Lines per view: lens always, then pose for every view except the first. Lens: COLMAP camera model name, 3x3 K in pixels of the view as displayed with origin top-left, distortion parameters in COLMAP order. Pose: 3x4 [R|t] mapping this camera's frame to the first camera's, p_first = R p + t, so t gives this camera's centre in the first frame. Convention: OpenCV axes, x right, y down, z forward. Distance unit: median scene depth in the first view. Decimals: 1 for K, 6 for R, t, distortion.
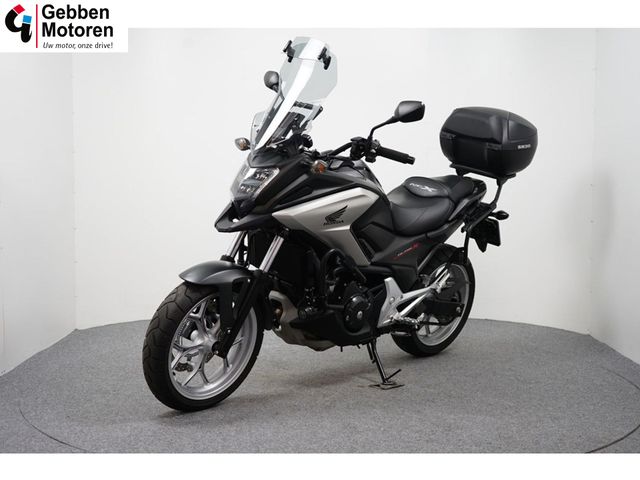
lens RADIAL K [[913.1, 0, 320.0], [0, 913.1, 240.0], [0, 0, 1]] dist [-0.006571, -0.017314]
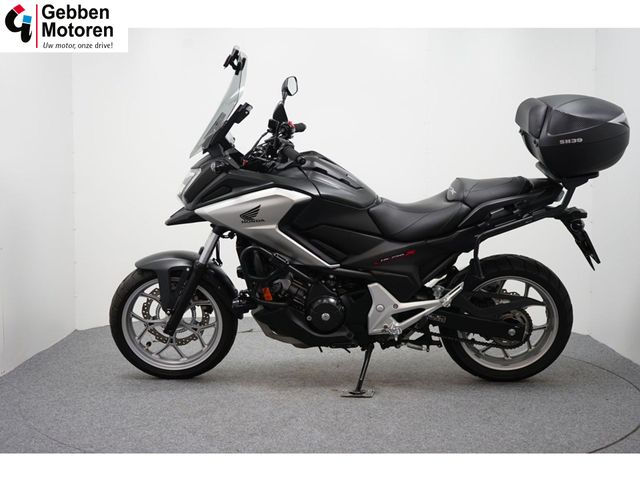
lens RADIAL K [[913.1, 0, 320.0], [0, 913.1, 240.0], [0, 0, 1]] dist [-0.006571, -0.017314]
pose [[0.666247, 0.055902, -0.743633, 0.760459], [-0.052741, 0.998222, 0.027787, -0.027733], [0.743864, 0.020707, 0.668010, 0.333306]]
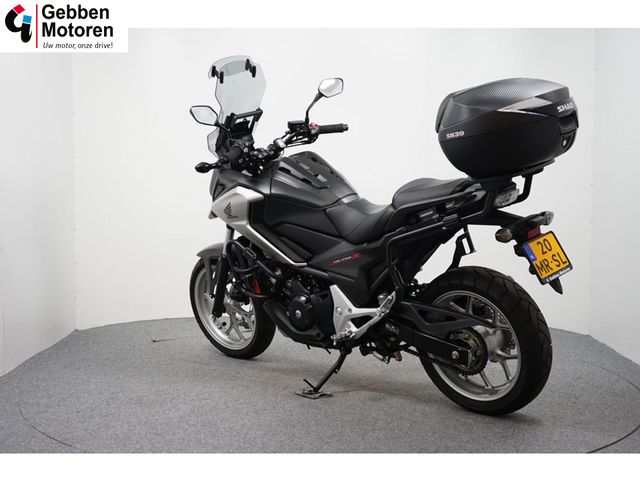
lens RADIAL K [[913.1, 0, 320.0], [0, 913.1, 240.0], [0, 0, 1]] dist [-0.006571, -0.017314]
pose [[-0.034597, 0.072997, -0.996732, 1.027173], [-0.071436, 0.994597, 0.075320, -0.075513], [0.996845, 0.073808, -0.029195, 1.038827]]
